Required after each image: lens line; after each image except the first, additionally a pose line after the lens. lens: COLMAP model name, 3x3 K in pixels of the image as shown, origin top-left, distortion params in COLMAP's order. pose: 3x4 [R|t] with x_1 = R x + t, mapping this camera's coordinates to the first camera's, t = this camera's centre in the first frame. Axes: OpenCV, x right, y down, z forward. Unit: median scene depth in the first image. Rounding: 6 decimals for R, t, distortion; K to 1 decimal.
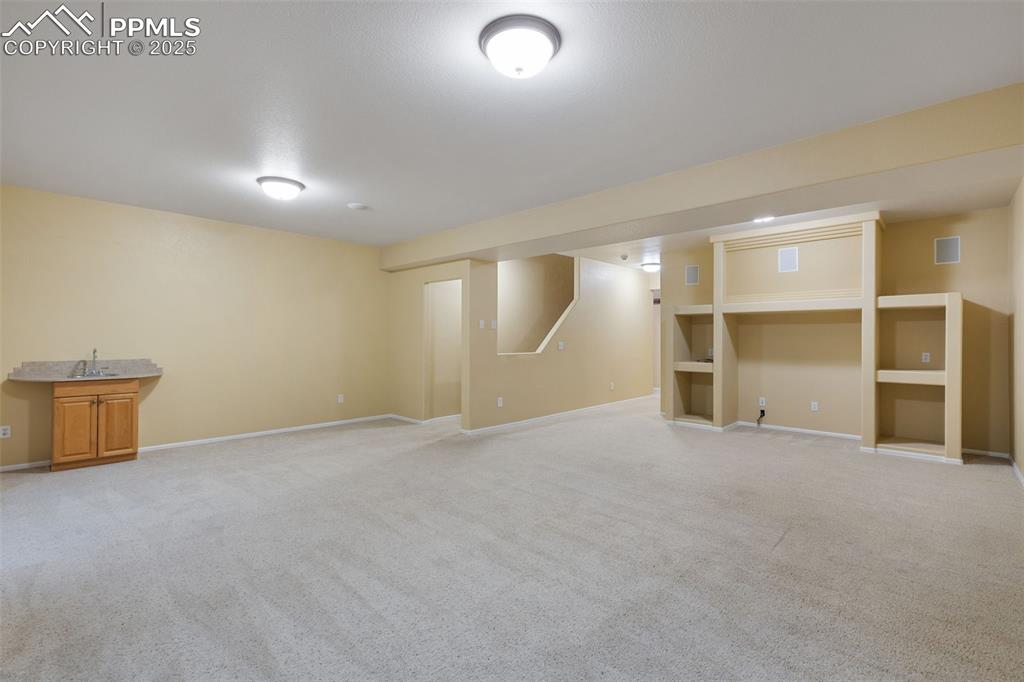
lens RADIAL K [[466.1, 0, 514.7], [0, 466.1, 336.5], [0, 0, 1]] dist [0.003926, 0.000630]
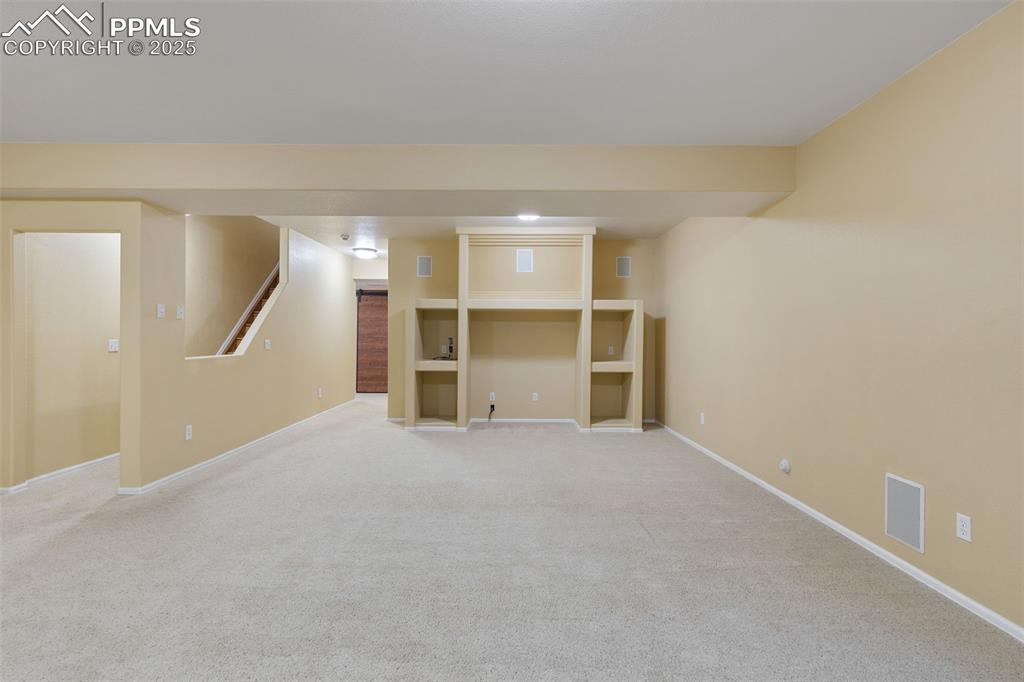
lens RADIAL K [[478.6, 0, 512.0], [0, 478.6, 341.0], [0, 0, 1]] dist [-0.001762, -0.000233]
pose [[0.721459, -0.005776, 0.692433, -0.173791], [-0.005786, 0.999880, 0.014370, 0.001725], [-0.692433, -0.014374, 0.721339, 0.222220]]
